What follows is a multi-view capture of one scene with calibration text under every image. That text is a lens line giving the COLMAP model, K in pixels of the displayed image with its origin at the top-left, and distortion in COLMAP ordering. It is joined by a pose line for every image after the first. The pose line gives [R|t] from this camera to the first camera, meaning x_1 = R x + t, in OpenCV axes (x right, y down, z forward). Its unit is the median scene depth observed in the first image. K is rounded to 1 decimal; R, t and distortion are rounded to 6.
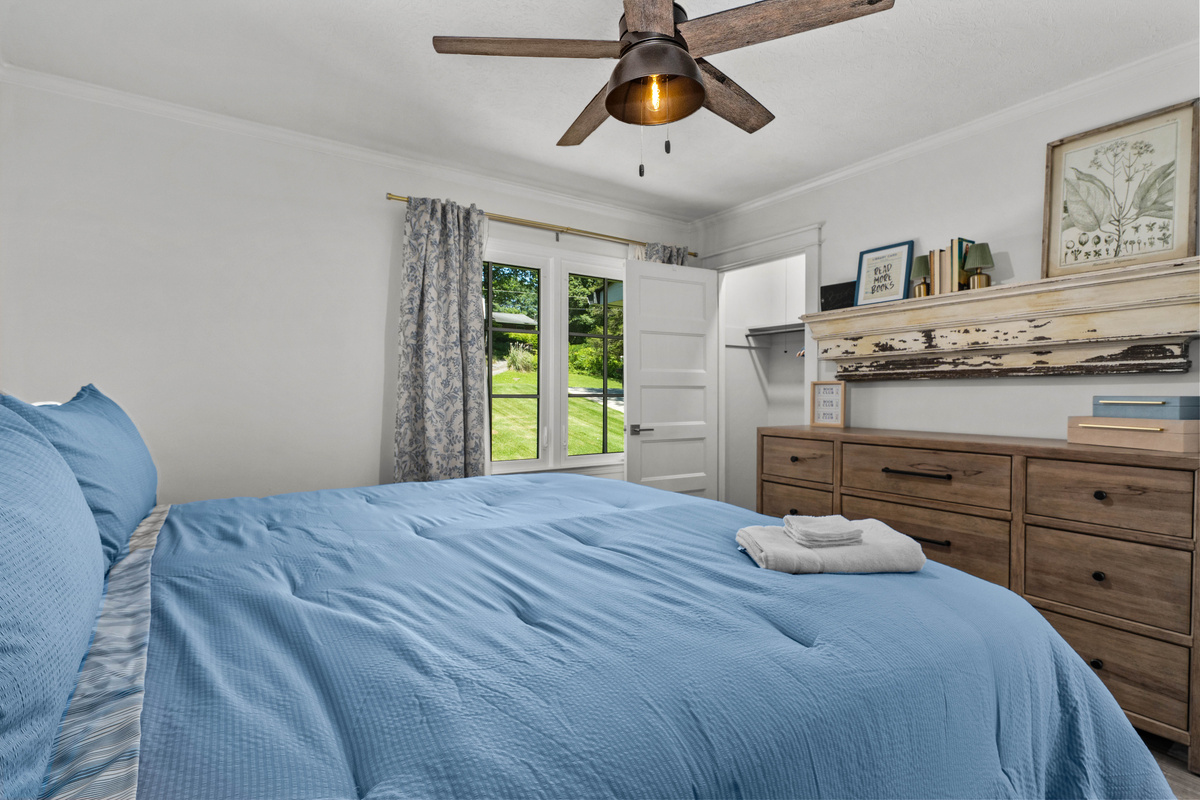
lens RADIAL K [[566.4, 0, 599.3], [0, 566.4, 400.6], [0, 0, 1]] dist [0.003802, 0.000238]
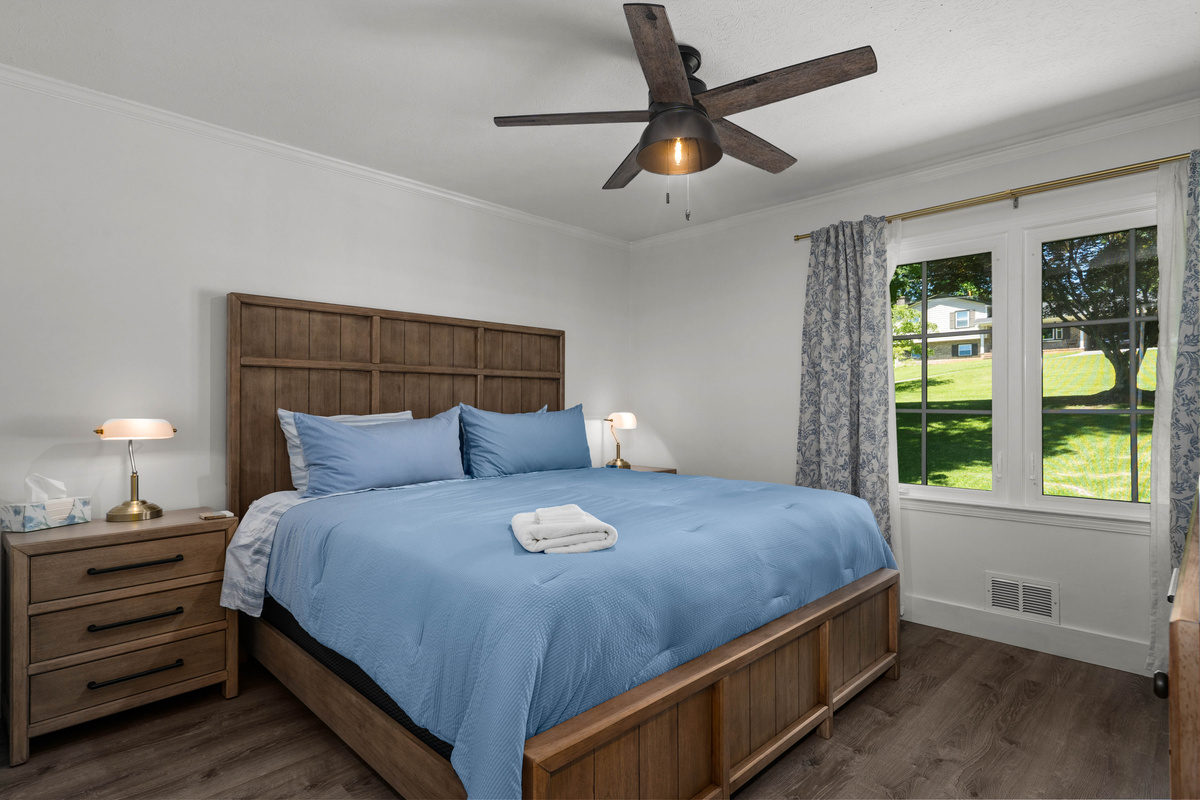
lens RADIAL K [[619.7, 0, 599.7], [0, 619.7, 400.5], [0, 0, 1]] dist [-0.000570, -0.000005]
pose [[0.182194, -0.007954, -0.983230, 0.773492], [-0.013424, 0.999854, -0.010576, -0.009395], [0.983171, 0.015126, 0.182061, 0.368690]]
